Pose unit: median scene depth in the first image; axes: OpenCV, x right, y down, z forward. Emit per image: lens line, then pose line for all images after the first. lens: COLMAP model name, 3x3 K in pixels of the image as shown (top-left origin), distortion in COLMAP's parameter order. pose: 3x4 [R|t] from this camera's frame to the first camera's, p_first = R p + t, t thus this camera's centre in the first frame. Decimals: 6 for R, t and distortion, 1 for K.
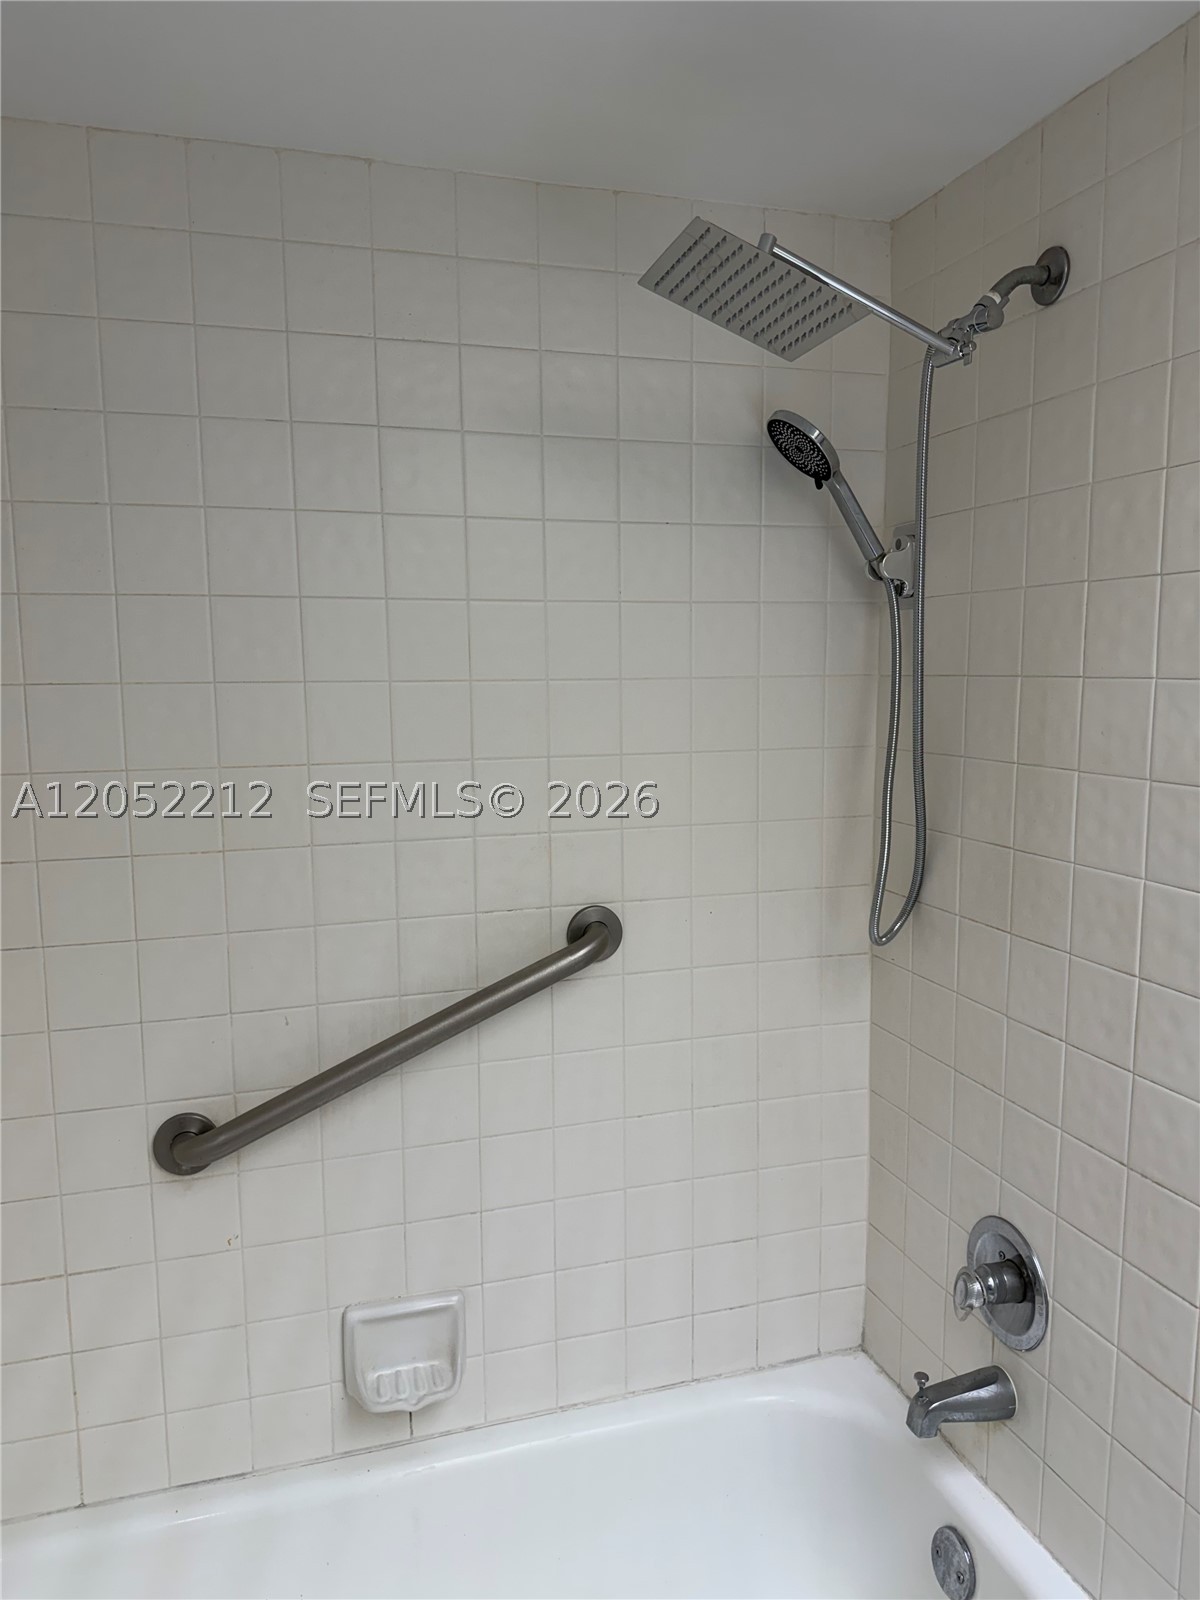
lens RADIAL K [[1097.2, 0, 608.6], [0, 1097.2, 771.4], [0, 0, 1]] dist [0.108374, -0.111242]
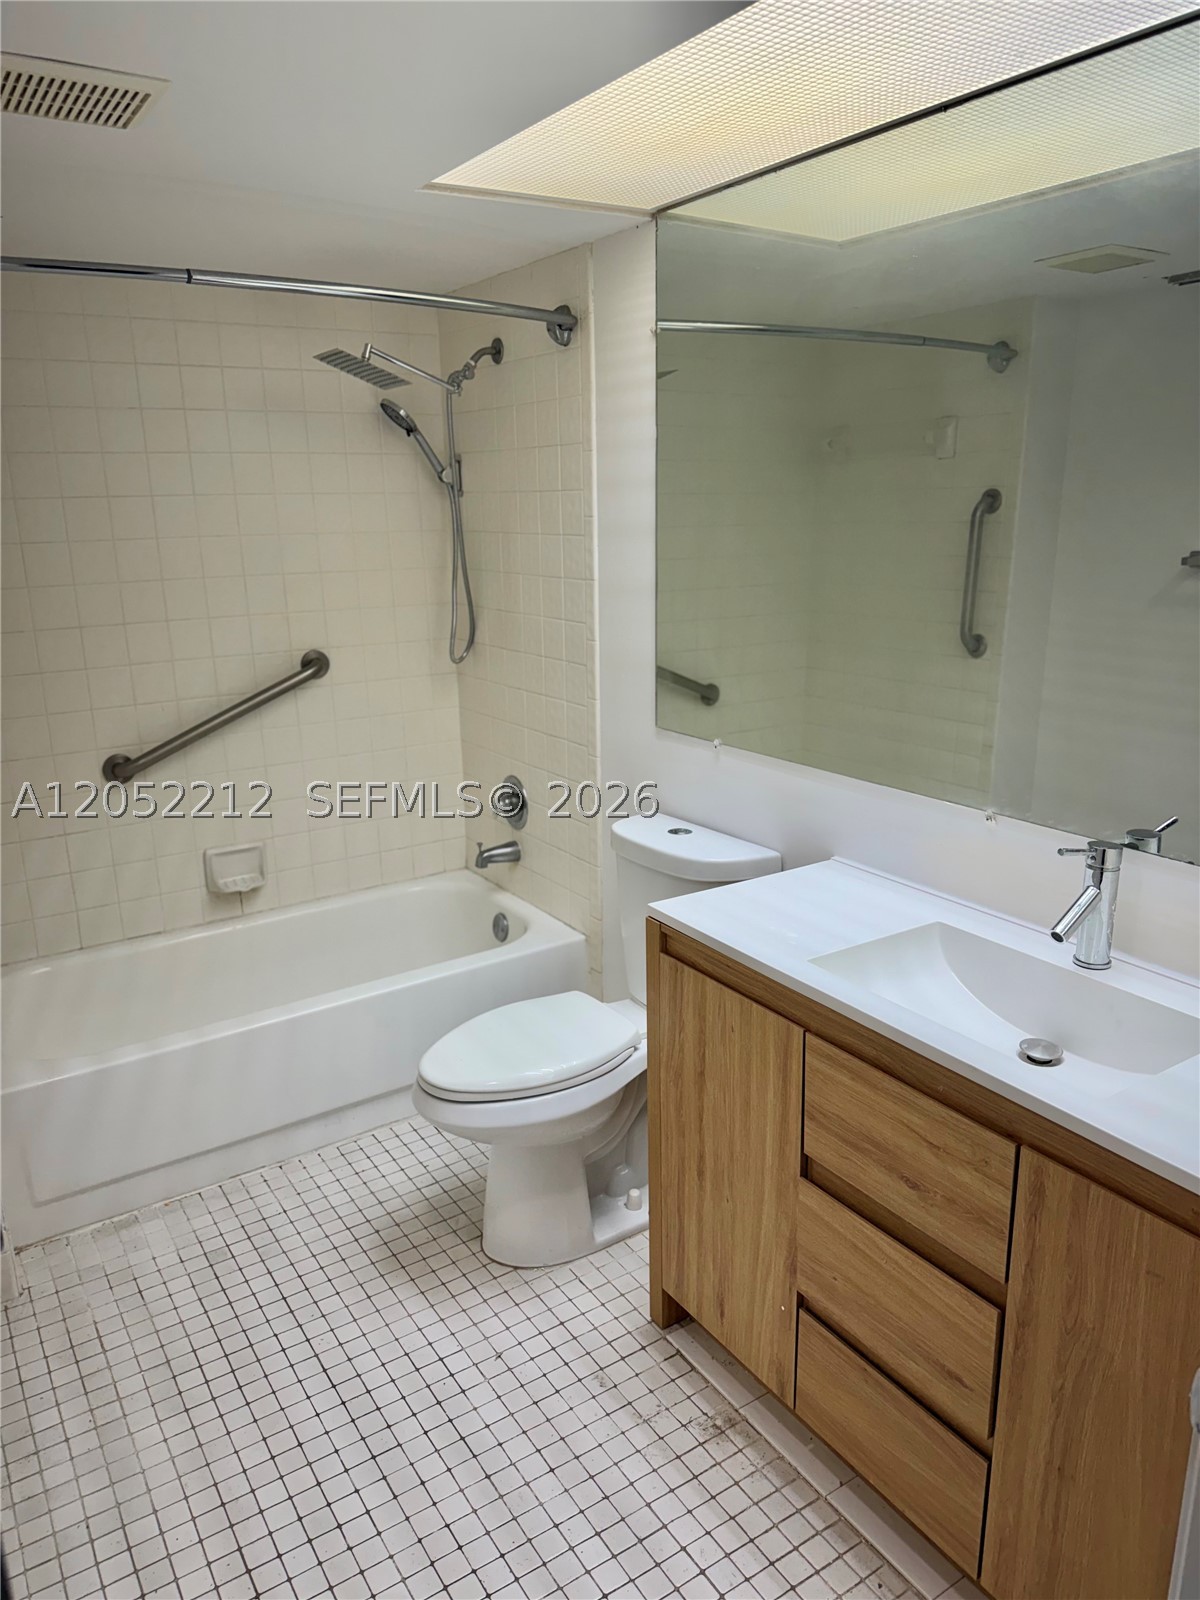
lens RADIAL K [[1140.2, 0, 600.0], [0, 1140.2, 800.0], [0, 0, 1]] dist [0.041246, -0.048001]
pose [[0.962463, -0.080650, 0.259154, -0.076641], [0.045475, 0.989252, 0.138972, 0.133788], [-0.267576, -0.121970, 0.955786, -1.230772]]
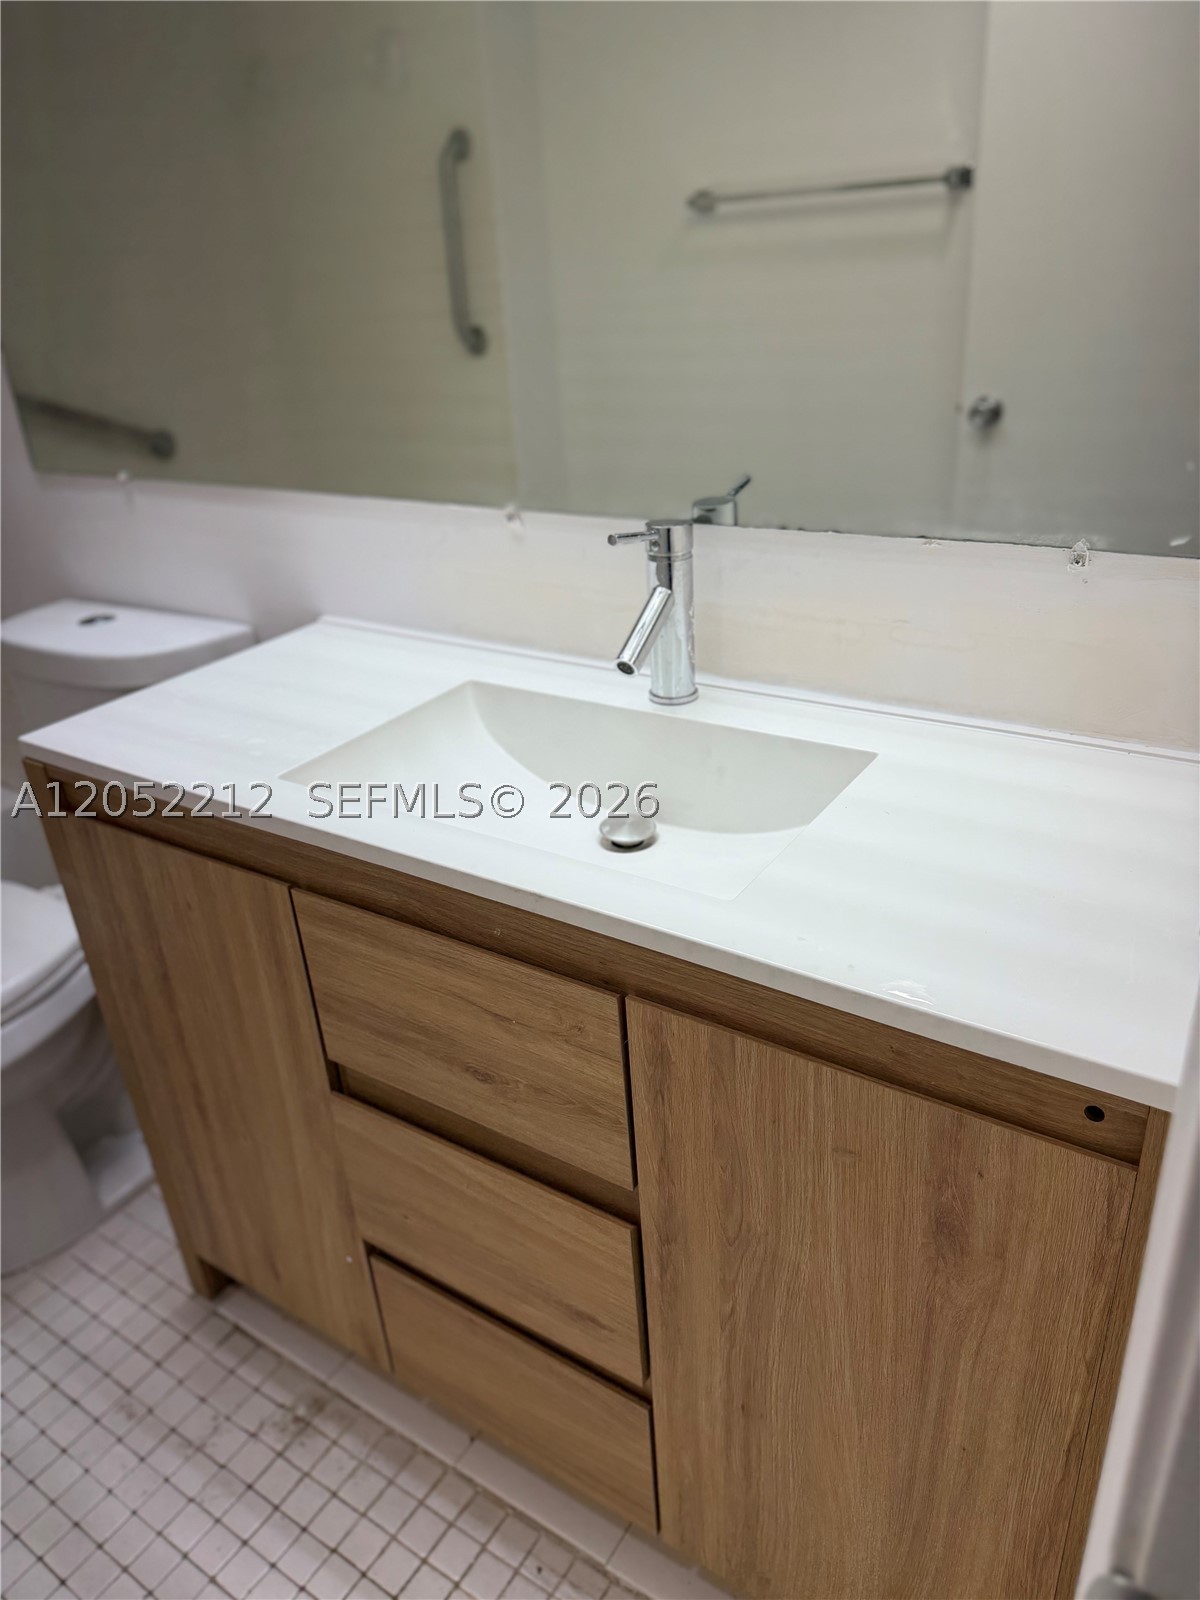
lens RADIAL K [[1140.2, 0, 600.0], [0, 1140.2, 800.0], [0, 0, 1]] dist [0.041246, -0.048001]
pose [[0.773810, -0.325536, 0.543364, 0.177222], [0.144247, 0.925854, 0.349266, 0.255699], [-0.616774, -0.191887, 0.763393, -0.883390]]
